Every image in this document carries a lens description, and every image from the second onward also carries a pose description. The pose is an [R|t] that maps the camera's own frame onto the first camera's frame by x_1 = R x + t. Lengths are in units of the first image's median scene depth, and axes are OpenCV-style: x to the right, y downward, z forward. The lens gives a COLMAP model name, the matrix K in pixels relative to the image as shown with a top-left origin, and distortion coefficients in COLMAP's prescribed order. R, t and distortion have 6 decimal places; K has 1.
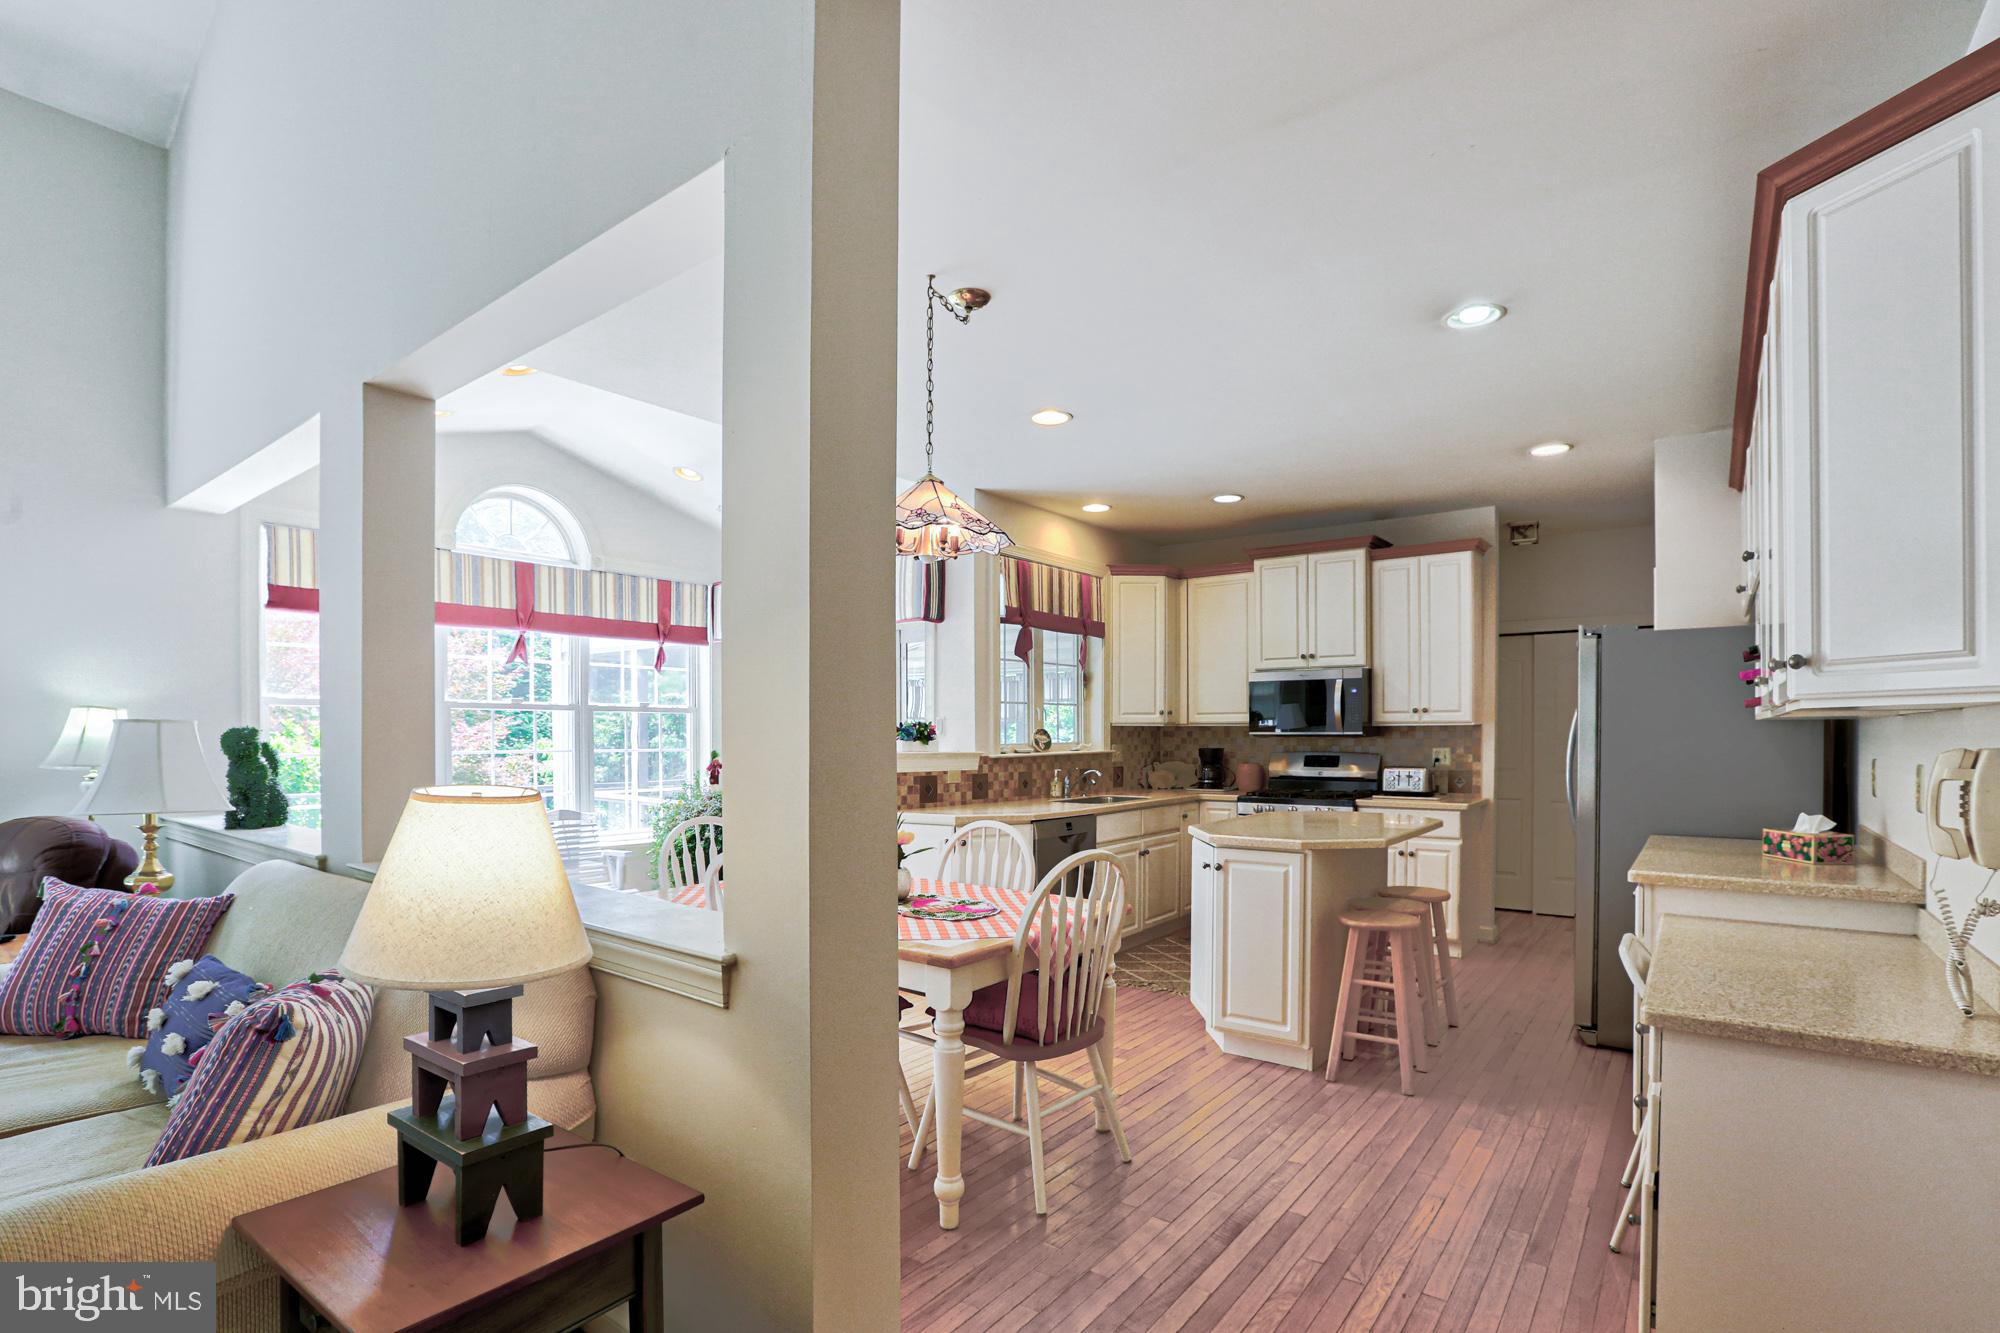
lens RADIAL K [[944.5, 0, 1009.4], [0, 944.5, 721.3], [0, 0, 1]] dist [-0.046598, 0.010205]
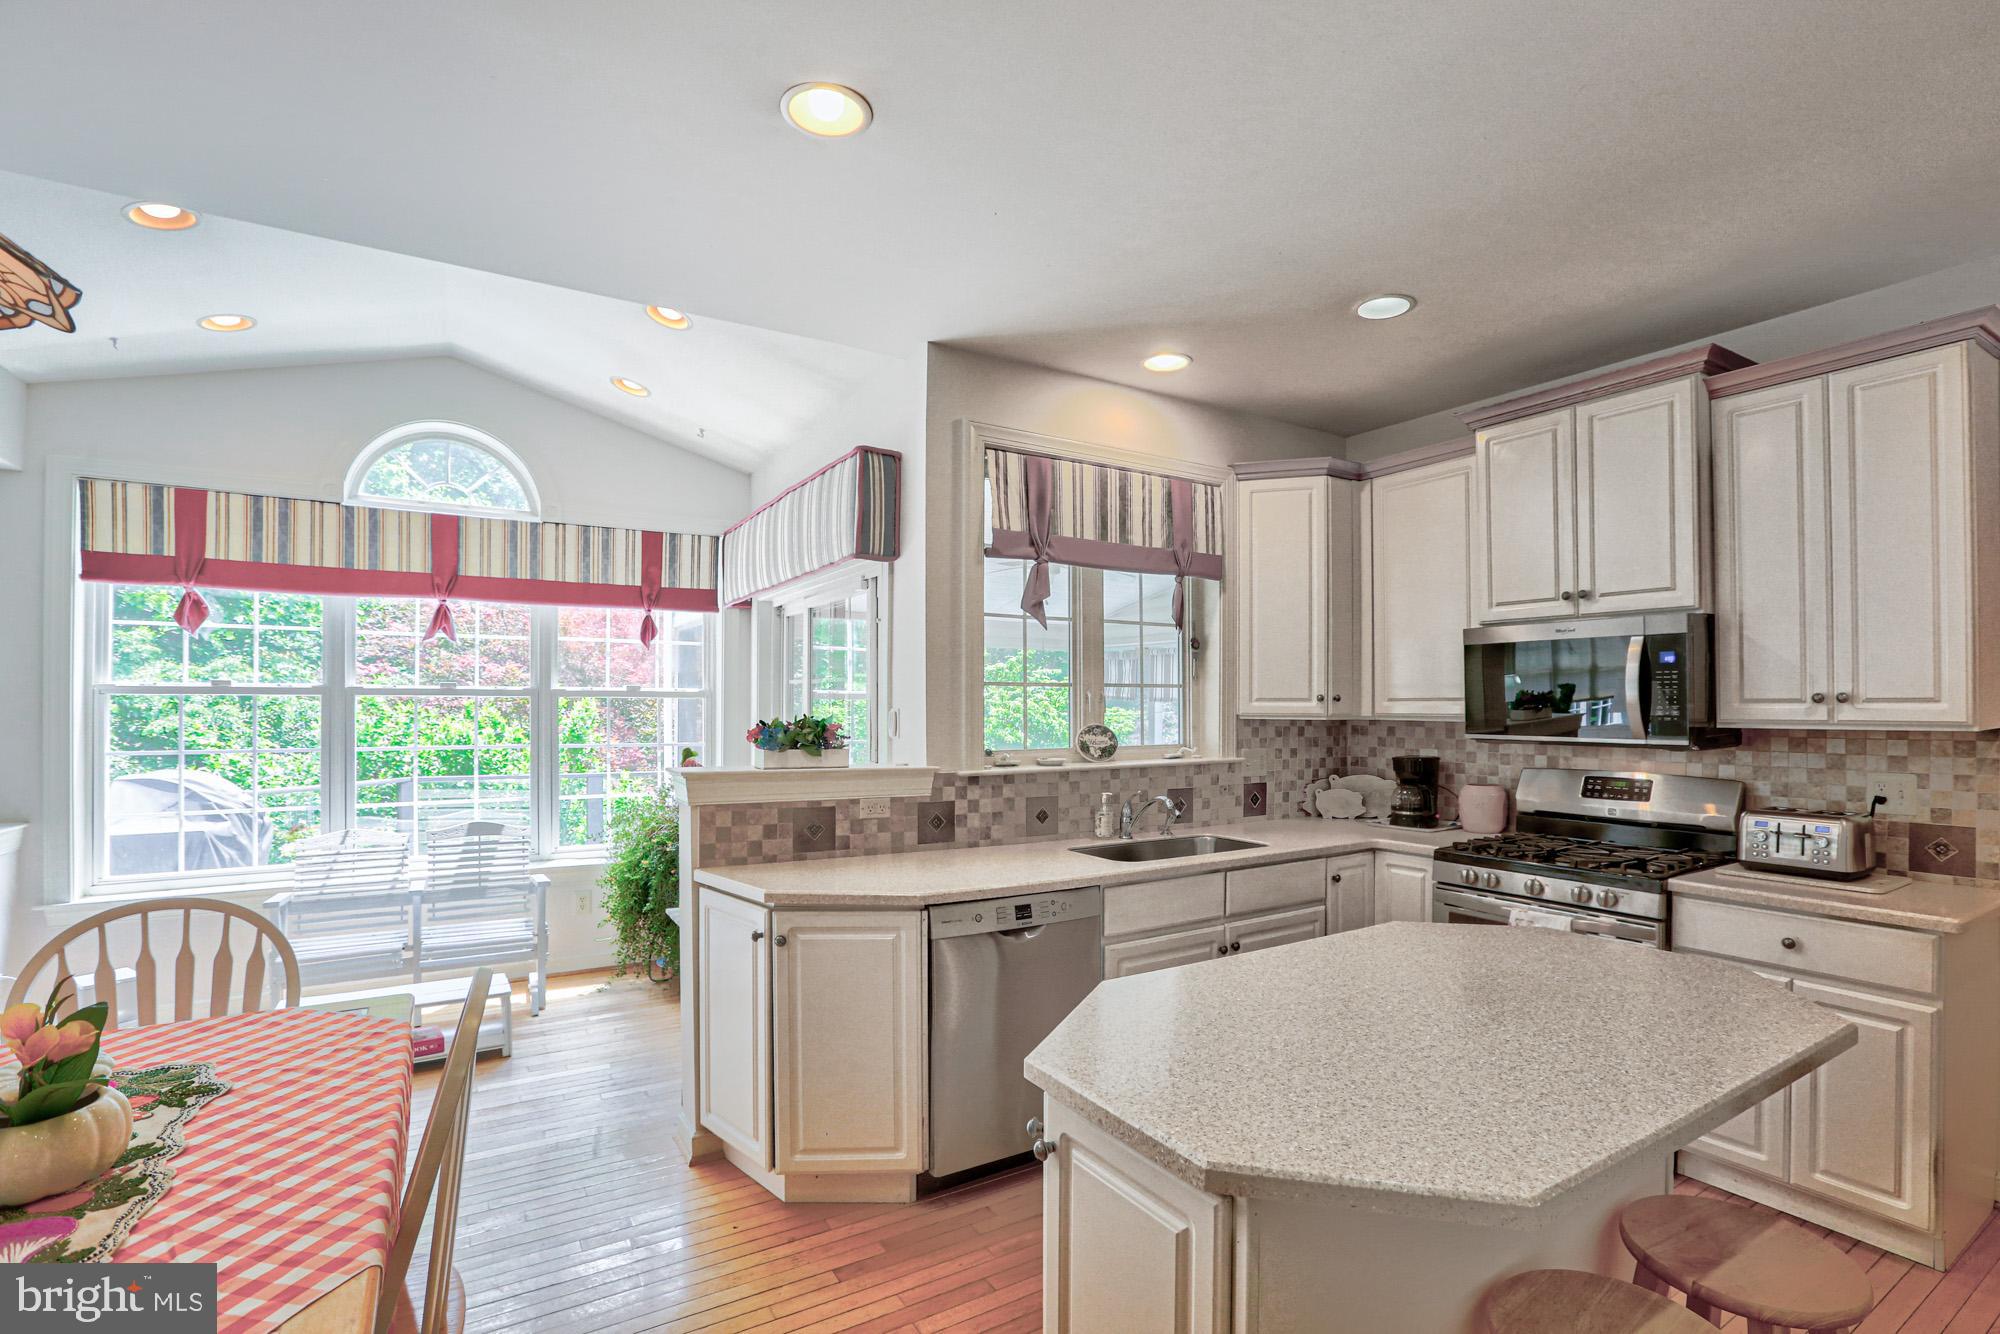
lens RADIAL K [[944.5, 0, 983.9], [0, 944.5, 677.6], [0, 0, 1]] dist [-0.046598, 0.010205]
pose [[0.929198, -0.006469, -0.369525, 0.217923], [-0.000065, 0.999844, -0.017667, -0.014128], [0.369582, 0.016440, 0.929053, 0.423909]]
